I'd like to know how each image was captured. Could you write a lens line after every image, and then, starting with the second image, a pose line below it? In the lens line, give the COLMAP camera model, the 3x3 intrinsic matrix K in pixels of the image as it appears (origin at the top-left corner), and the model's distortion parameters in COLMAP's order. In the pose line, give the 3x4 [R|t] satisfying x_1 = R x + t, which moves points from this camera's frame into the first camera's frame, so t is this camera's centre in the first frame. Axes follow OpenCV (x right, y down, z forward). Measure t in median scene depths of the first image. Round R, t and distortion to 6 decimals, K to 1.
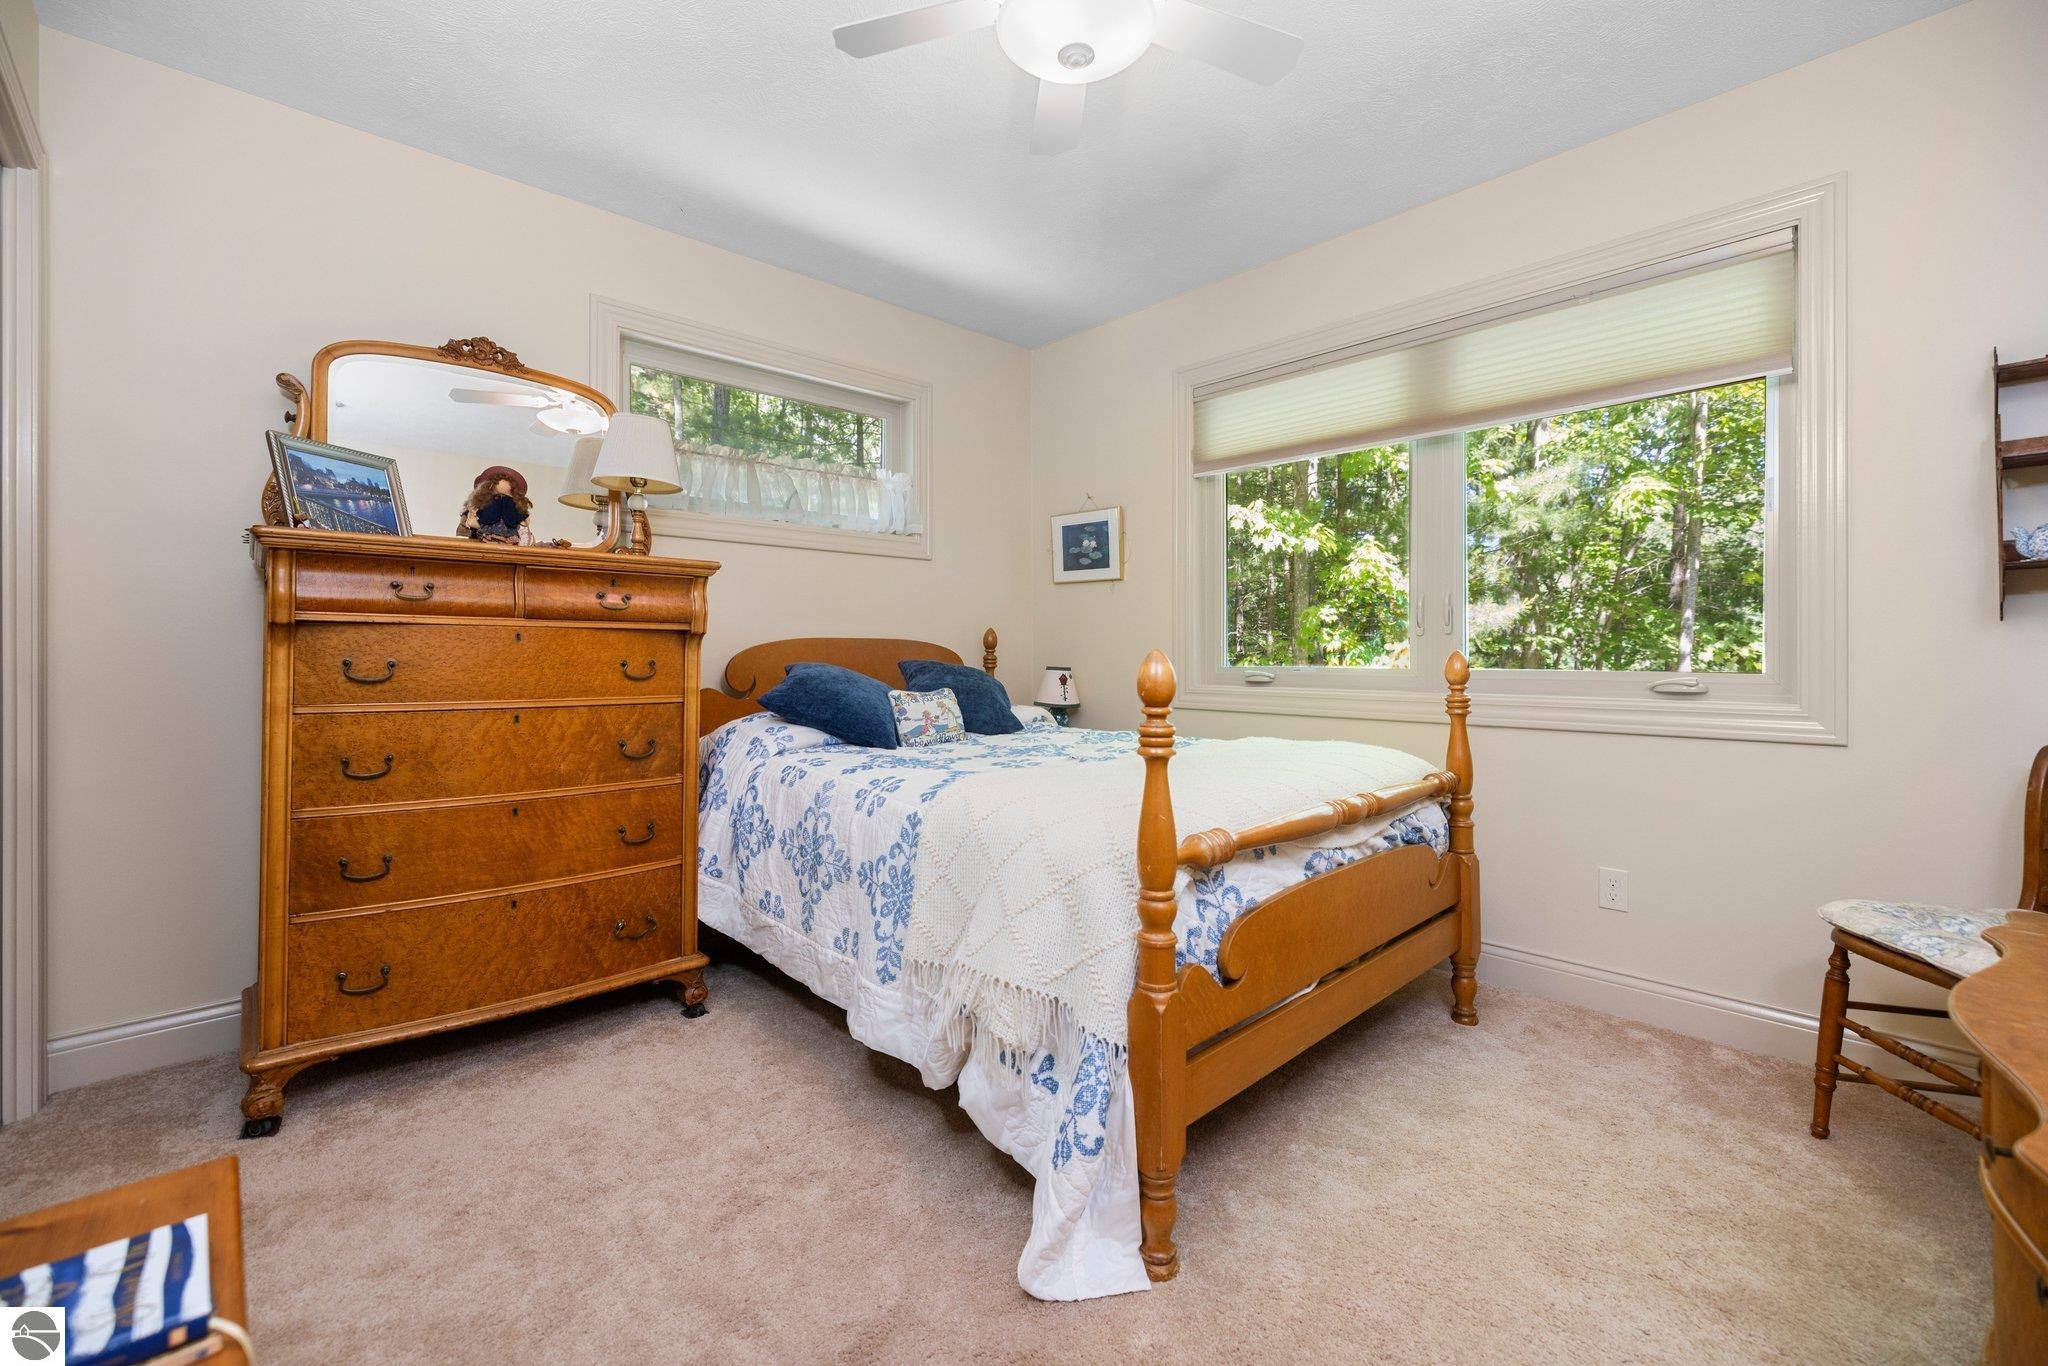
lens RADIAL K [[863.3, 0, 1029.7], [0, 863.3, 665.6], [0, 0, 1]] dist [0.000910, 0.000095]
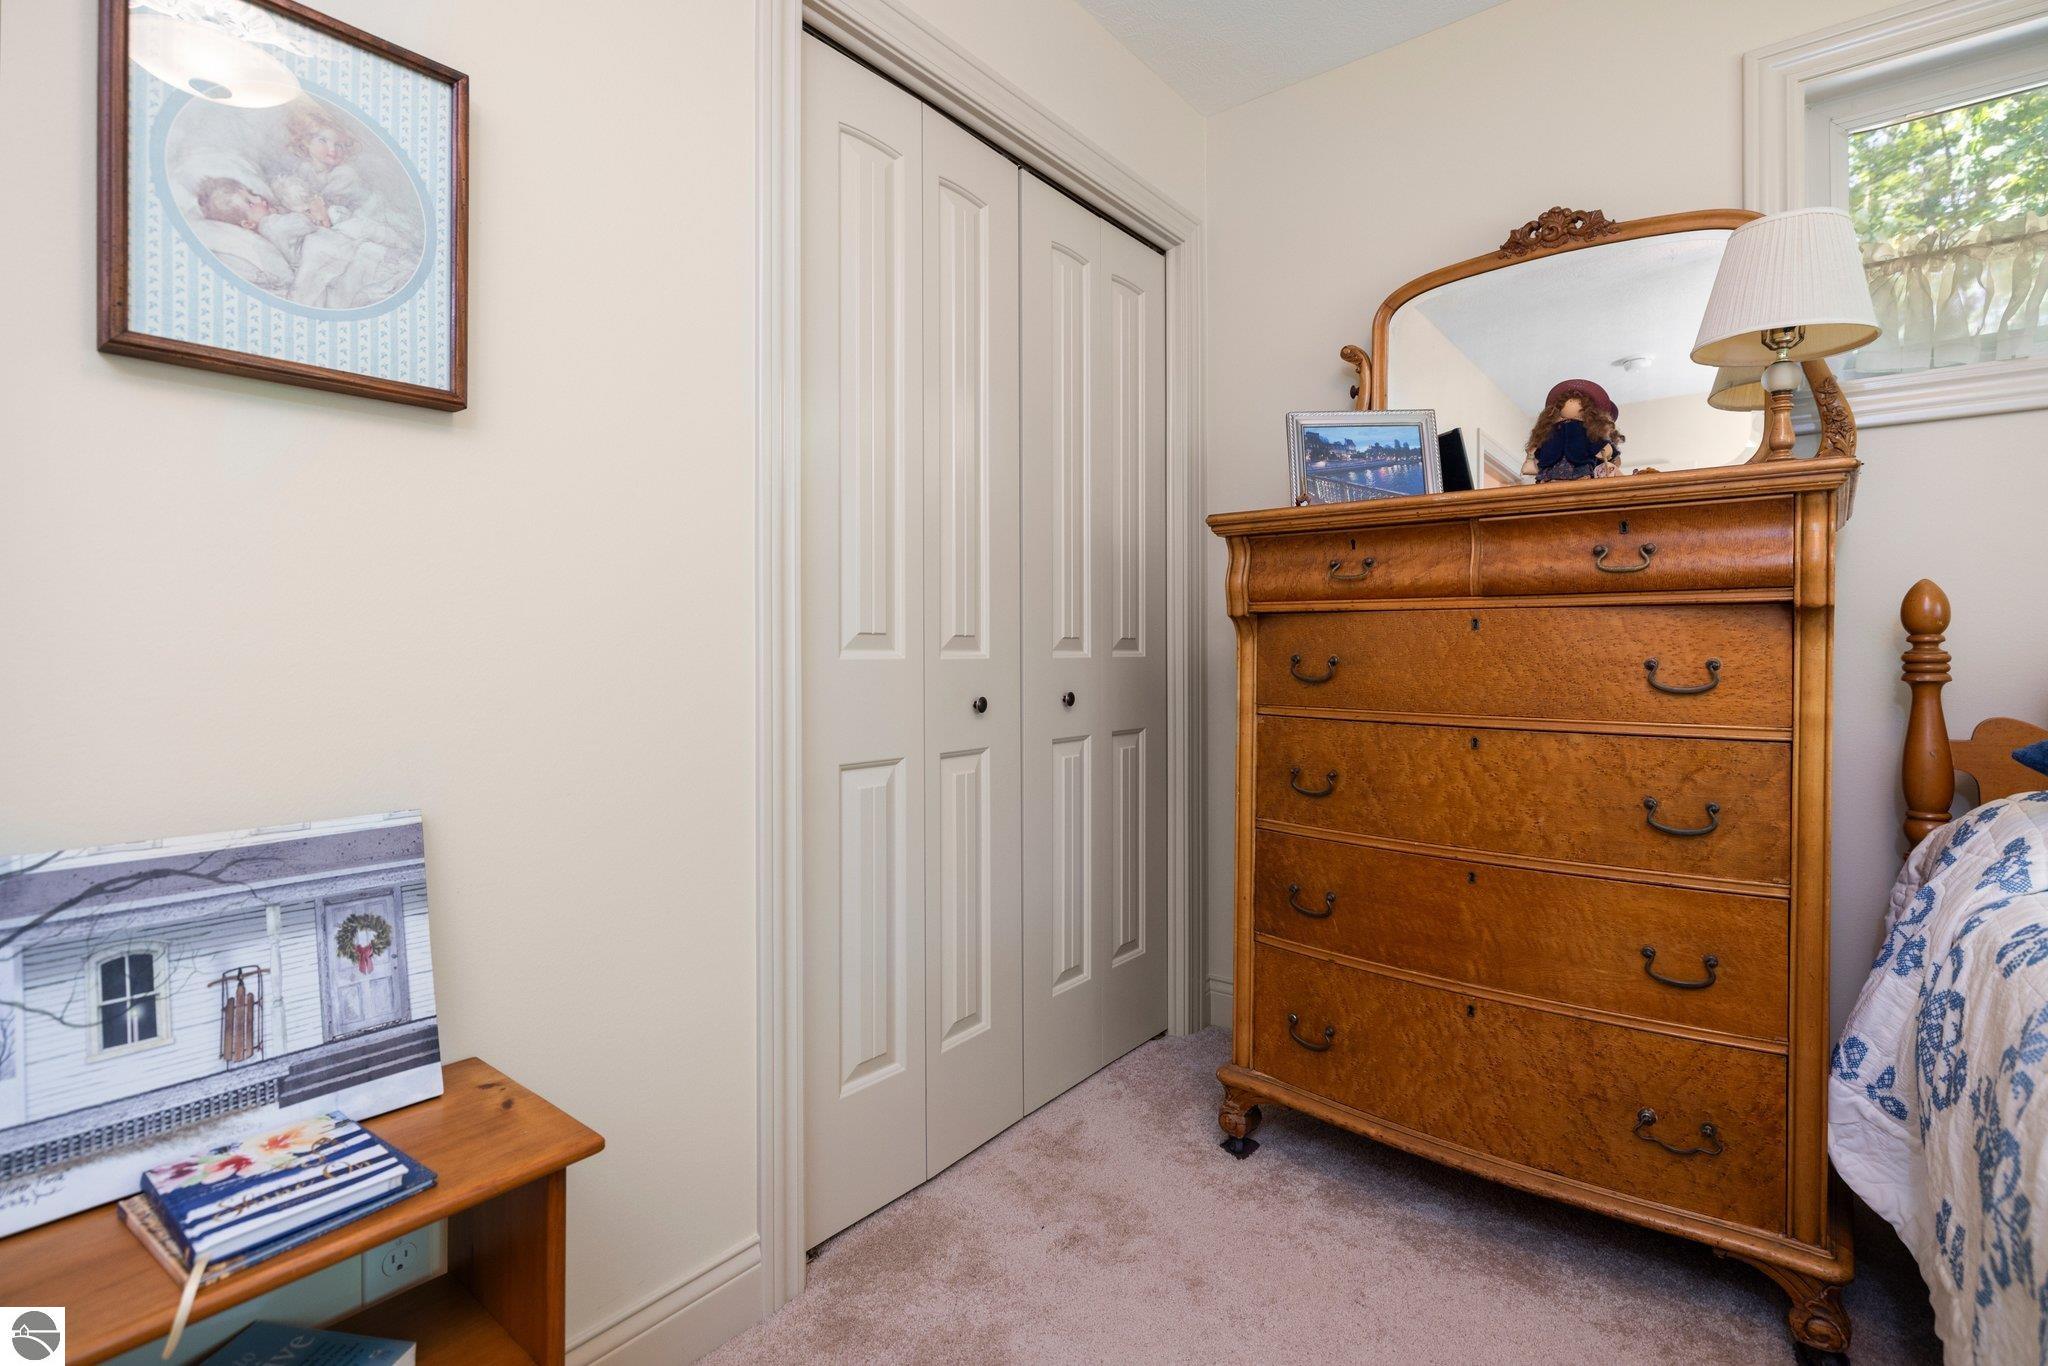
lens RADIAL K [[963.2, 0, 1033.8], [0, 963.2, 644.1], [0, 0, 1]] dist [-0.010598, 0.000991]
pose [[0.134593, -0.003636, -0.990894, 0.110917], [-0.010668, 0.999930, -0.005119, -0.008838], [0.990844, 0.011260, 0.134545, 0.517016]]
